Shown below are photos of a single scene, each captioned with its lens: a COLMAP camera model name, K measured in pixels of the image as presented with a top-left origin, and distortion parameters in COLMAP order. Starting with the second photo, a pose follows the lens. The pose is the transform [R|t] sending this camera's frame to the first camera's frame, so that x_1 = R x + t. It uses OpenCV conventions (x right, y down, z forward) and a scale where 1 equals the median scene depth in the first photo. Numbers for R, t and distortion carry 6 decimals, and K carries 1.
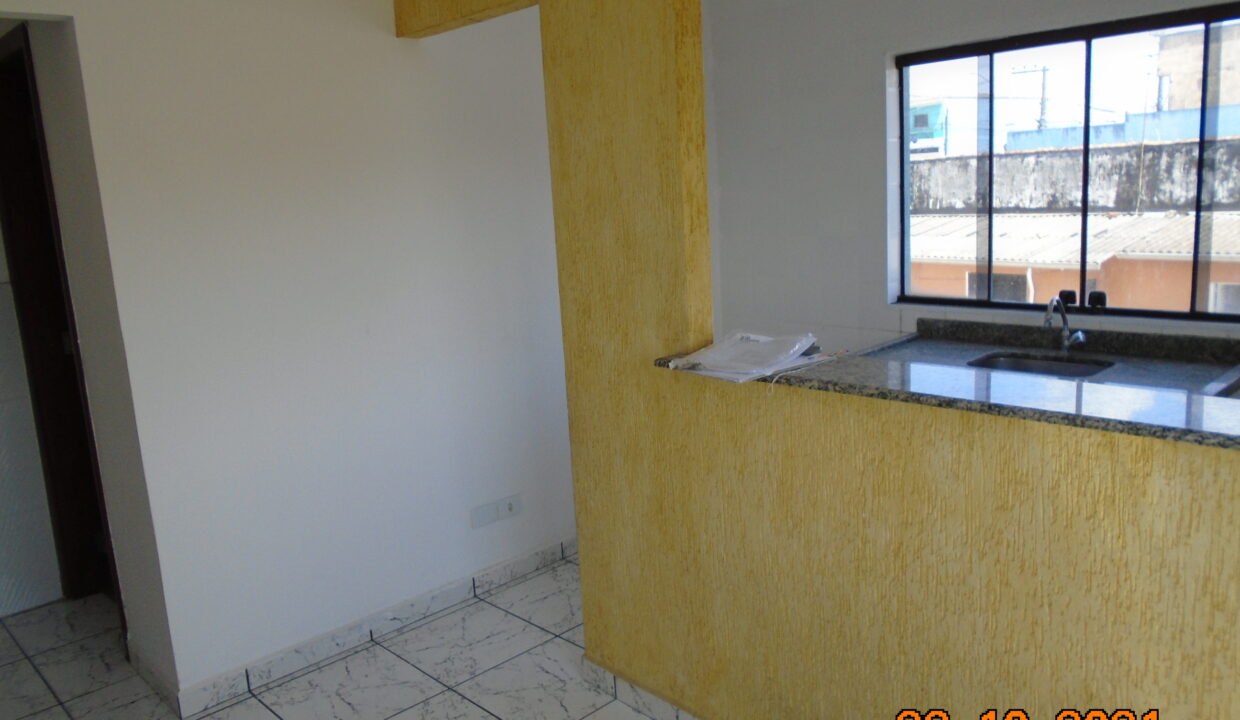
lens RADIAL K [[939.0, 0, 617.1], [0, 939.0, 360.3], [0, 0, 1]] dist [-0.013355, -0.003736]
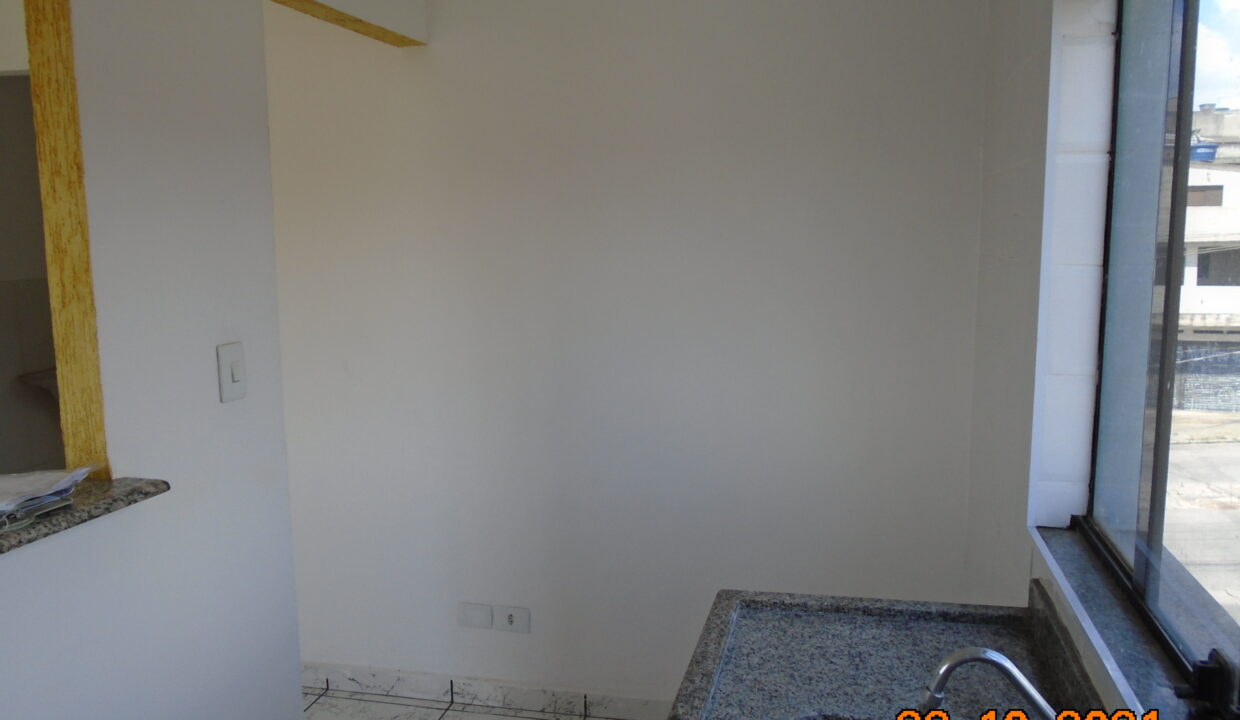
lens RADIAL K [[939.0, 0, 617.1], [0, 939.0, 360.3], [0, 0, 1]] dist [-0.013355, -0.003736]
pose [[0.538519, 0.171693, -0.824936, 0.579989], [-0.176601, 0.980274, 0.088738, -0.152903], [0.823899, 0.097898, 0.558217, 0.634004]]
